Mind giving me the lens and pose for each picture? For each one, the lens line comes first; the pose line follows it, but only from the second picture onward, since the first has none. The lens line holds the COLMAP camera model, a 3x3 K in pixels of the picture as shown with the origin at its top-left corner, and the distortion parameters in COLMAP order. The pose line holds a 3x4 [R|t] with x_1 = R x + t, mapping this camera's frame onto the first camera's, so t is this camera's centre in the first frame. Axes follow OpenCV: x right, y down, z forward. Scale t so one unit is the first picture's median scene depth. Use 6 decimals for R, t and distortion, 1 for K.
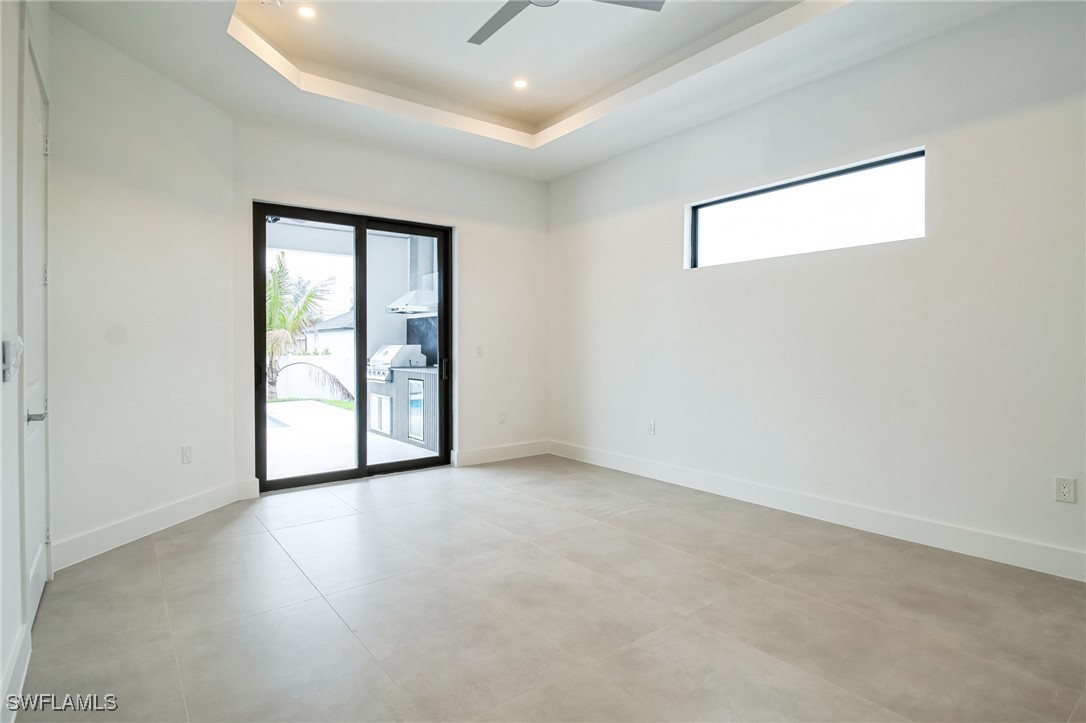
lens RADIAL K [[554.8, 0, 549.5], [0, 554.8, 345.3], [0, 0, 1]] dist [-0.000242, -0.003677]
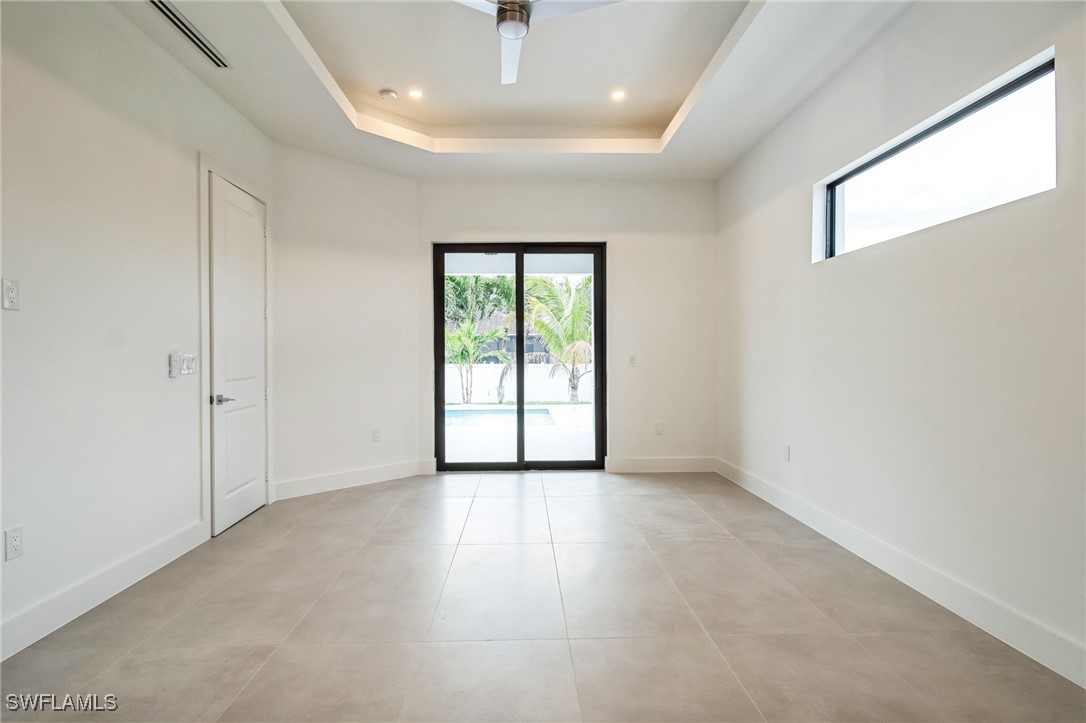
lens RADIAL K [[554.8, 0, 538.0], [0, 554.8, 355.0], [0, 0, 1]] dist [-0.000242, -0.003677]
pose [[0.811007, 0.000074, -0.585037, 0.378309], [0.000907, 0.999999, 0.001384, -0.002787], [0.585036, -0.001652, 0.811006, 0.093685]]
